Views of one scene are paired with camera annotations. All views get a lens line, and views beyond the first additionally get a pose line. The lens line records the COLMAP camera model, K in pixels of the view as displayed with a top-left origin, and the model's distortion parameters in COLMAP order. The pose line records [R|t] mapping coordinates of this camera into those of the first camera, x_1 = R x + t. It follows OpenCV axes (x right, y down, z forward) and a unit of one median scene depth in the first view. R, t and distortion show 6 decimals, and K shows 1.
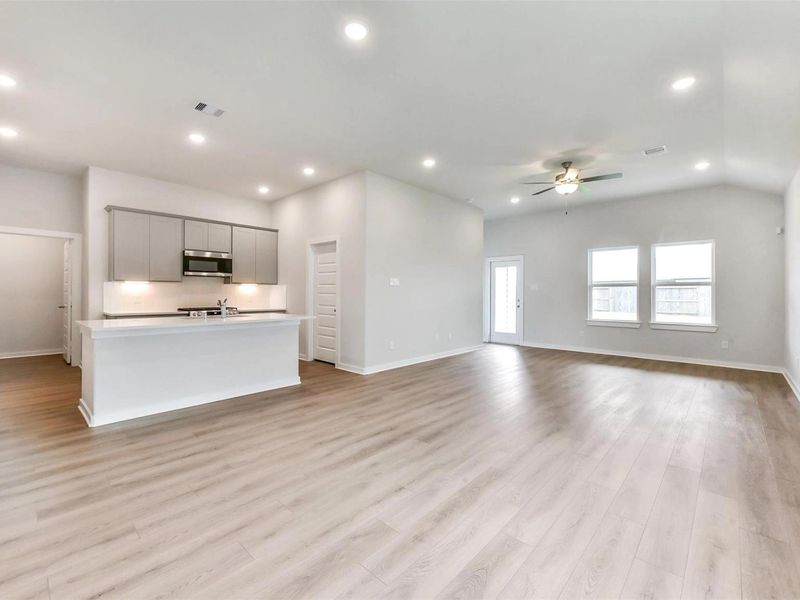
lens RADIAL K [[352.1, 0, 400.0], [0, 352.1, 300.0], [0, 0, 1]] dist [-0.000692, -0.000279]
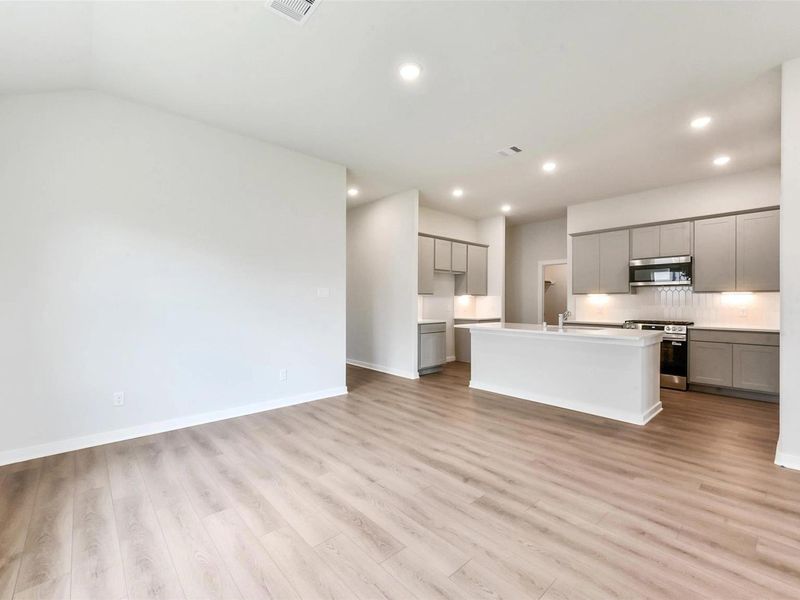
lens RADIAL K [[355.2, 0, 397.0], [0, 355.2, 304.7], [0, 0, 1]] dist [-0.009329, -0.000010]
pose [[-0.102137, 0.000489, -0.994770, 0.692848], [-0.023636, 0.999716, 0.002918, -0.011307], [0.994489, 0.023811, -0.102097, 0.745312]]
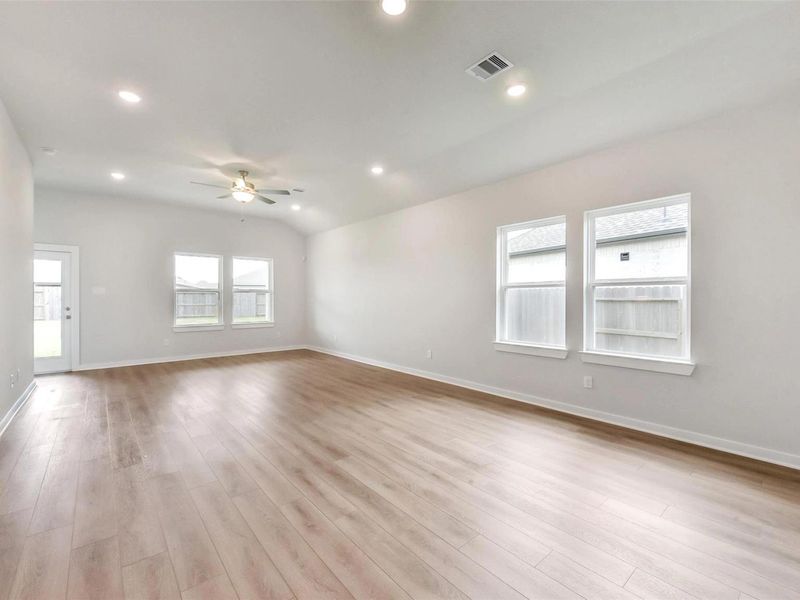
lens RADIAL K [[352.1, 0, 400.0], [0, 352.1, 300.0], [0, 0, 1]] dist [-0.000692, -0.000279]
pose [[0.123693, -0.006591, 0.992299, -0.699237], [0.020424, 0.999783, 0.004095, -0.013845], [-0.992110, 0.019760, 0.123800, 0.606033]]
